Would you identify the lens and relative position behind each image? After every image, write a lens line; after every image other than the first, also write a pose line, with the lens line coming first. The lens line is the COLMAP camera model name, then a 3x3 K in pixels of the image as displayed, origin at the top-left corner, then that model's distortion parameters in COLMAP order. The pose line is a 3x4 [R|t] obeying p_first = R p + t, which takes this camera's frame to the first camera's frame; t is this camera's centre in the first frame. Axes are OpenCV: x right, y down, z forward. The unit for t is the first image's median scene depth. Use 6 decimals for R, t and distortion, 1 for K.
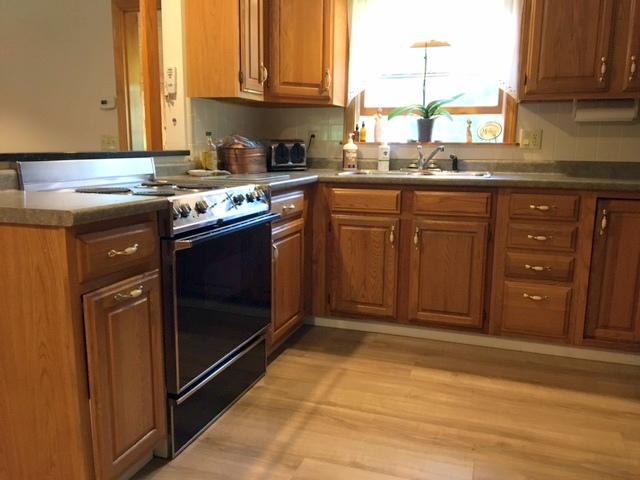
lens RADIAL K [[534.0, 0, 320.0], [0, 534.0, 240.0], [0, 0, 1]] dist [0.078915, -0.141583]
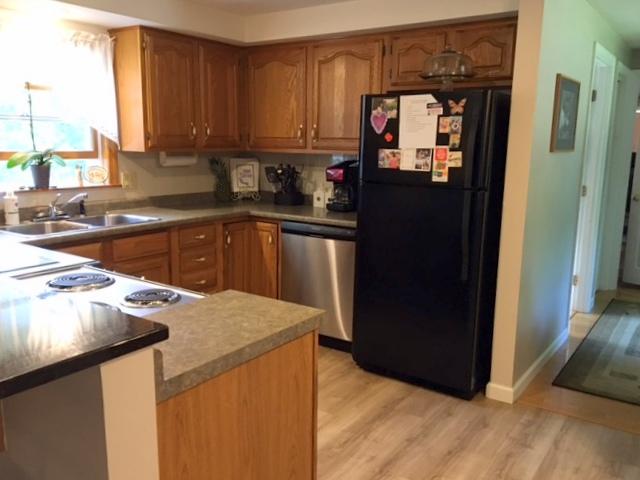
lens RADIAL K [[558.1, 0, 316.0], [0, 558.1, 240.7], [0, 0, 1]] dist [0.098244, -0.155998]
pose [[0.268724, -0.175165, 0.947156, -0.675658], [0.159051, 0.977896, 0.135725, -0.158533], [-0.949995, 0.114174, 0.290645, 0.266785]]
